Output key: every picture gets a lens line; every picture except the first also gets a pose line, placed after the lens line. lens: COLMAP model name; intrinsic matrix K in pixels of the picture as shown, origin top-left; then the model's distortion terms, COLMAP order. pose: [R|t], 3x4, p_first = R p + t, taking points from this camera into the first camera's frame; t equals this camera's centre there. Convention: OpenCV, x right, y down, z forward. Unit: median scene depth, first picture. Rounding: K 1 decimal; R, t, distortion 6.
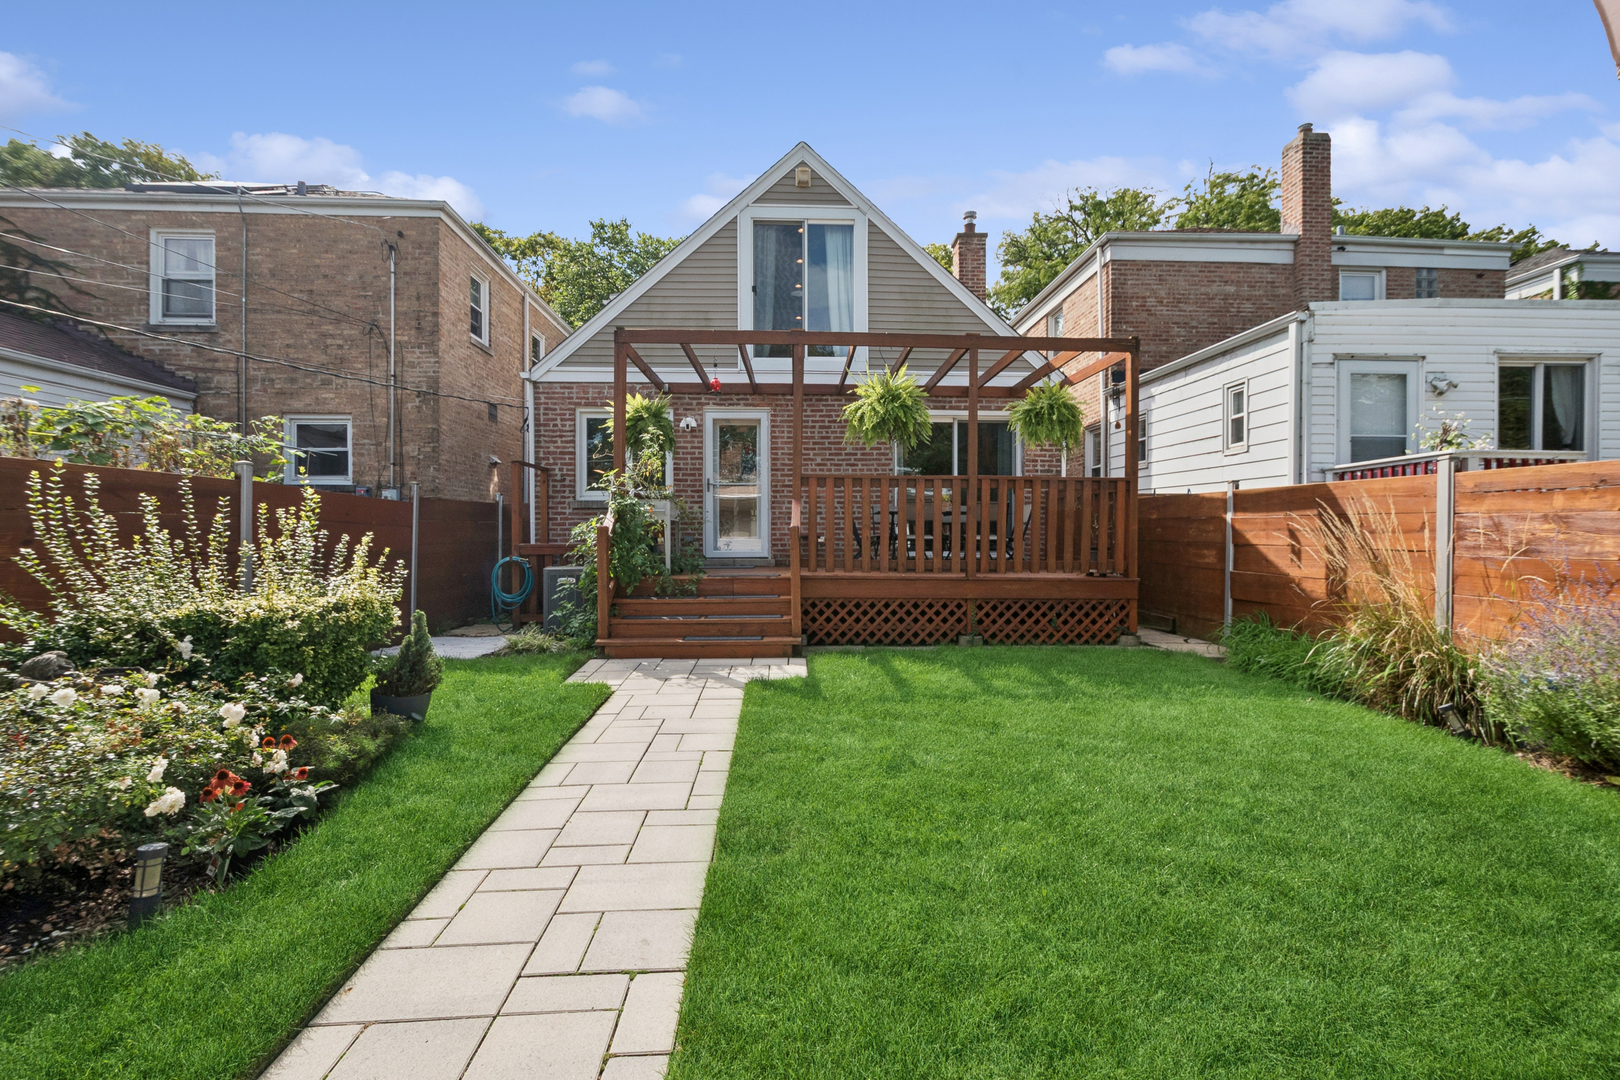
lens RADIAL K [[704.8, 0, 812.1], [0, 704.8, 540.6], [0, 0, 1]] dist [0.012498, -0.000021]
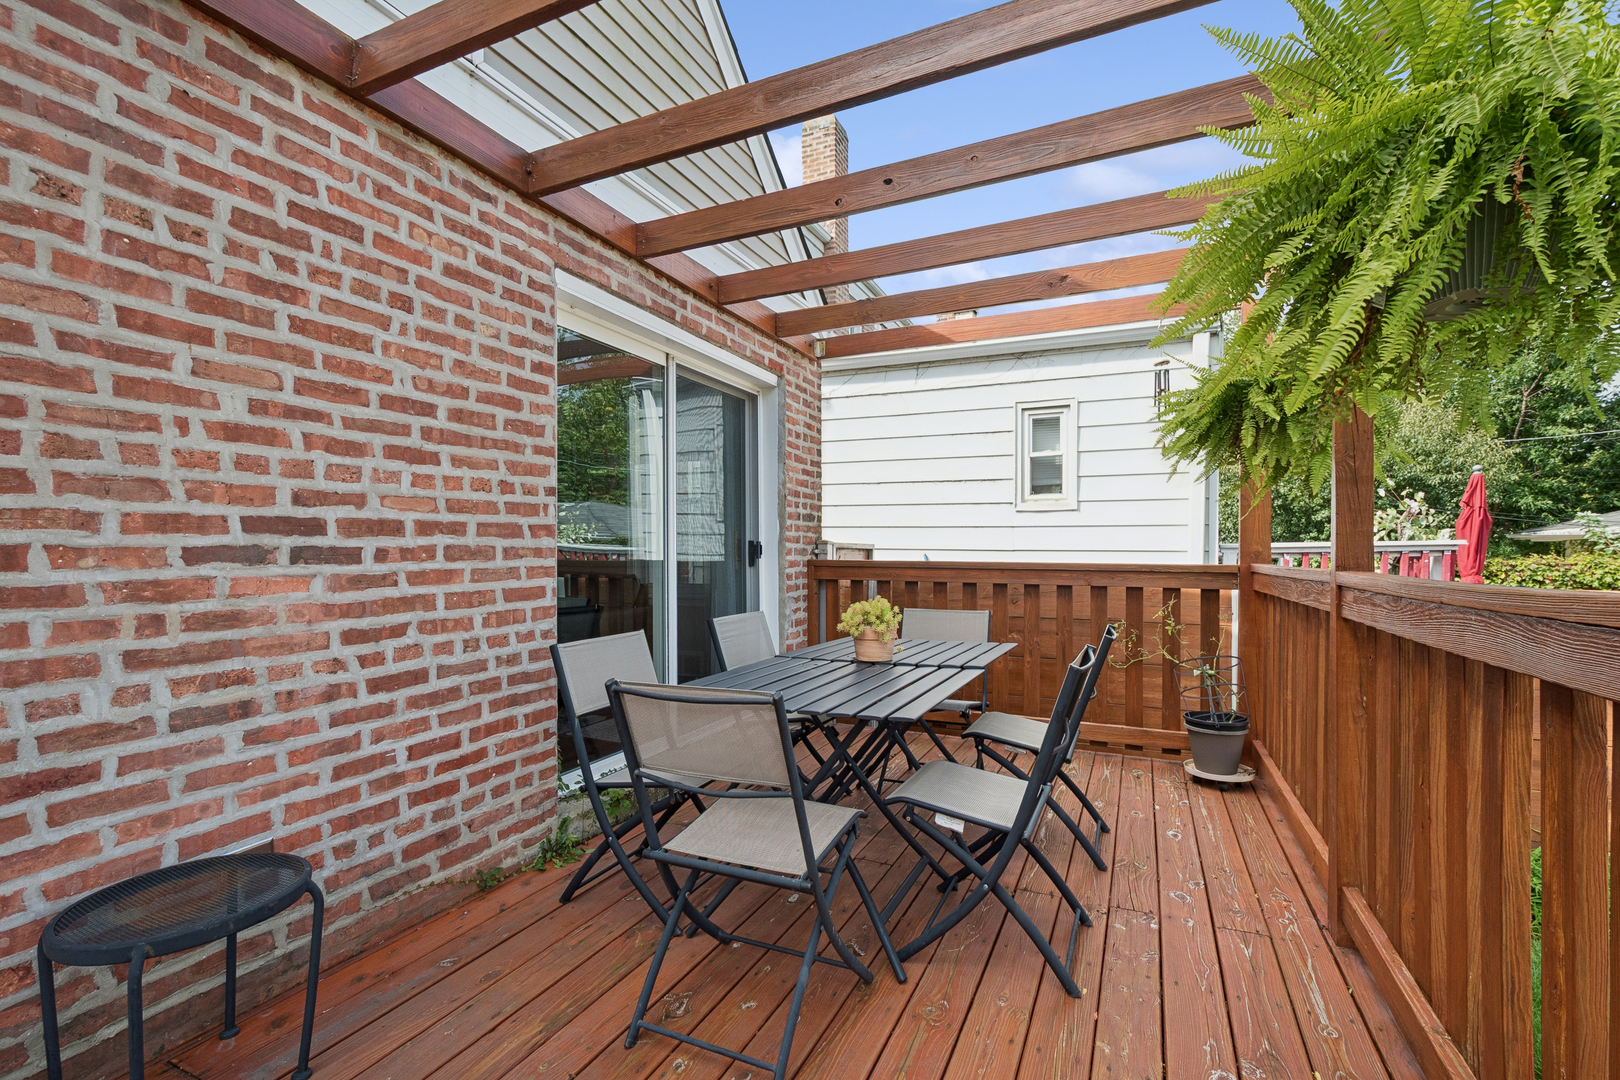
lens RADIAL K [[704.8, 0, 814.0], [0, 704.8, 546.7], [0, 0, 1]] dist [0.012498, -0.000021]
pose [[0.470795, 0.001270, 0.882242, -0.083954], [0.001773, 0.999996, -0.002385, -0.084543], [-0.882241, 0.002687, 0.470791, 0.850142]]
